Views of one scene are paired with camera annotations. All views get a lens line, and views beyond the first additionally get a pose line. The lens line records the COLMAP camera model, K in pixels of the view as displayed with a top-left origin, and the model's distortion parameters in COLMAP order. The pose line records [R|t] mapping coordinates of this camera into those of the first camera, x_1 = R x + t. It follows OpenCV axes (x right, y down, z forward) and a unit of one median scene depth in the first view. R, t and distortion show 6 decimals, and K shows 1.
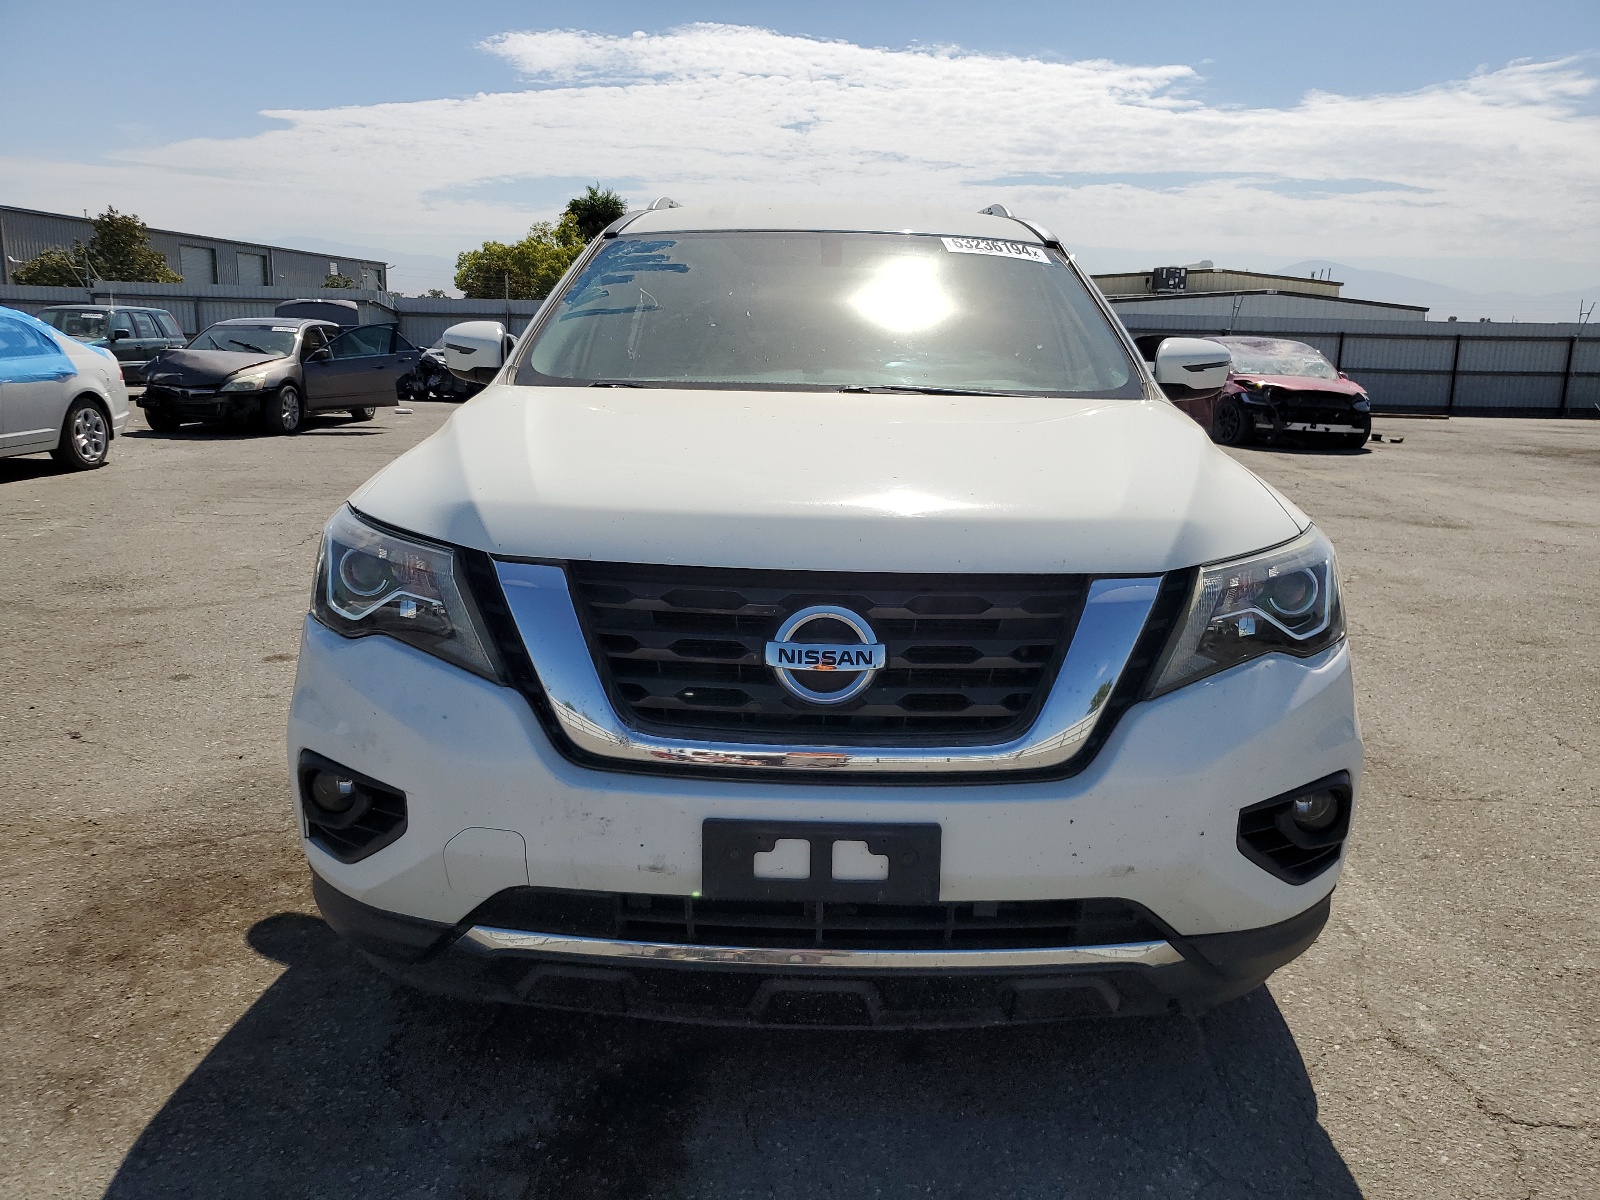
lens RADIAL K [[1353.1, 0, 800.0], [0, 1353.1, 600.0], [0, 0, 1]] dist [0.075488, 0.003926]
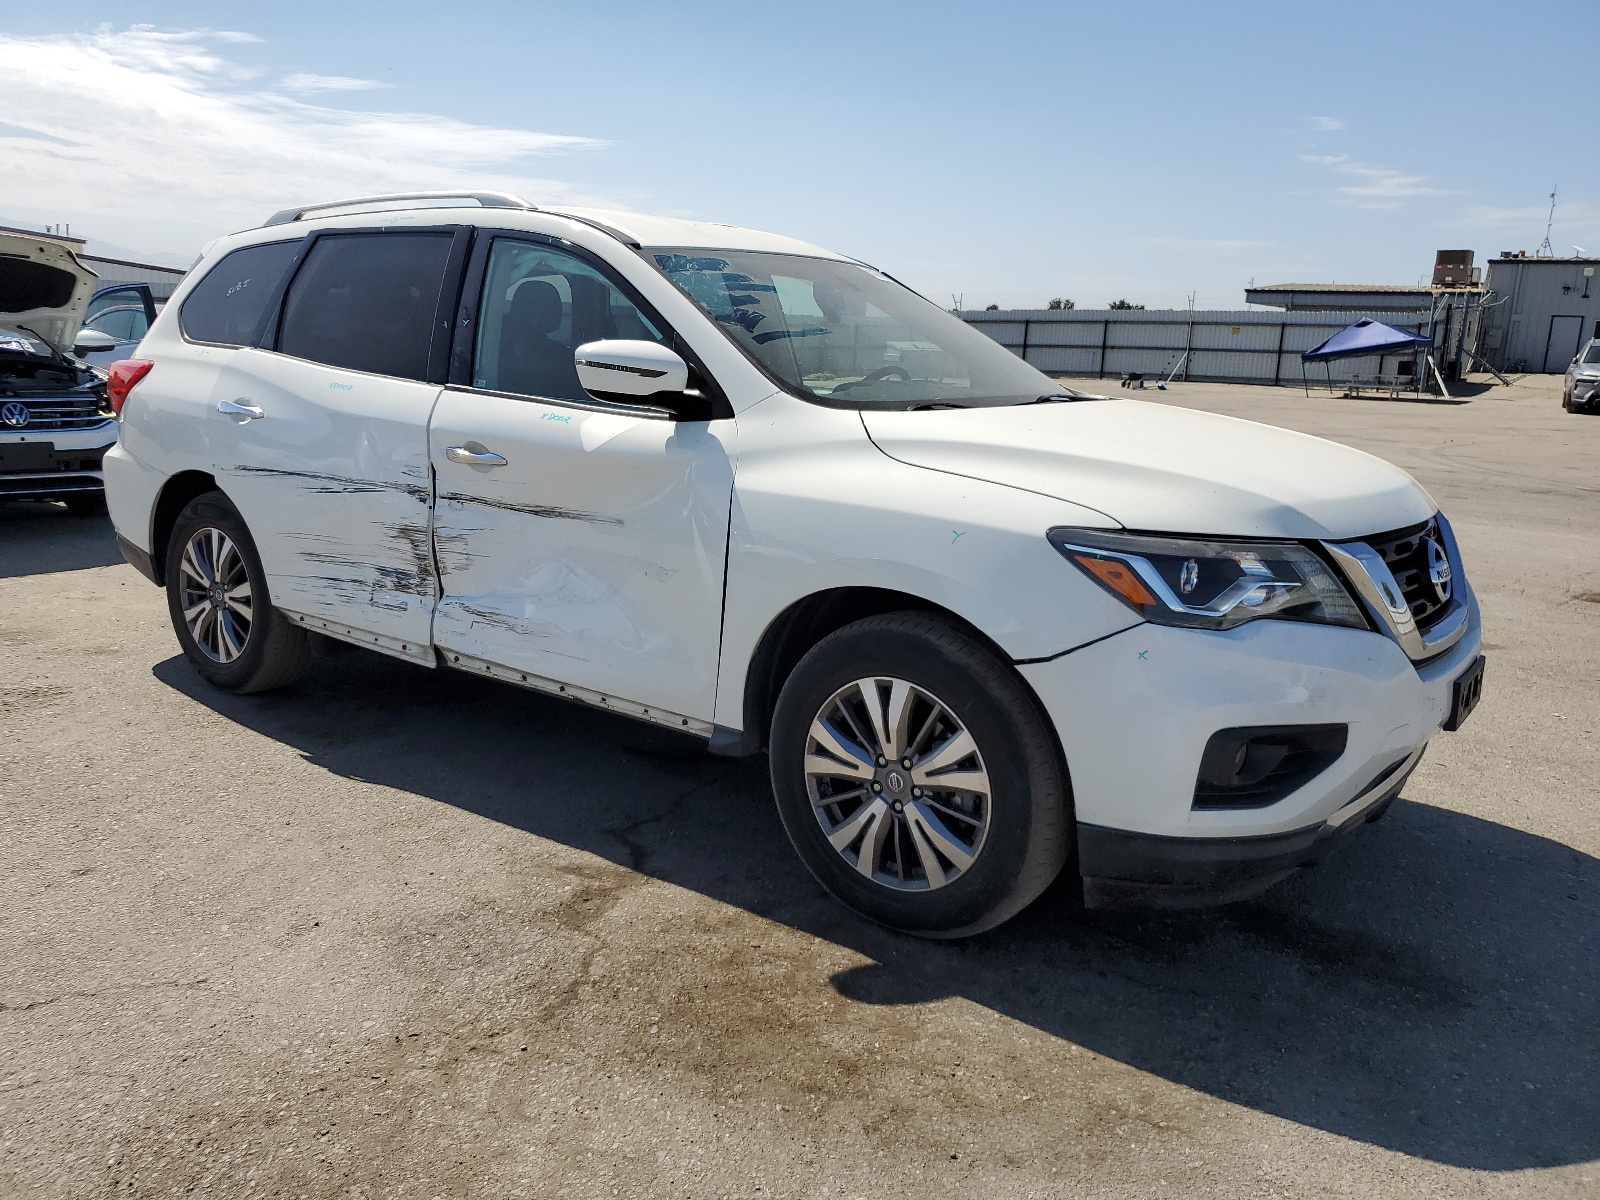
lens RADIAL K [[1423.3, 0, 800.0], [0, 1423.3, 600.0], [0, 0, 1]] dist [0.004217, 0.010014]
pose [[0.516157, -0.172270, 0.838991, -0.178779], [0.151704, 0.982464, 0.108399, -0.018979], [-0.842952, 0.071327, 0.533239, 0.079969]]
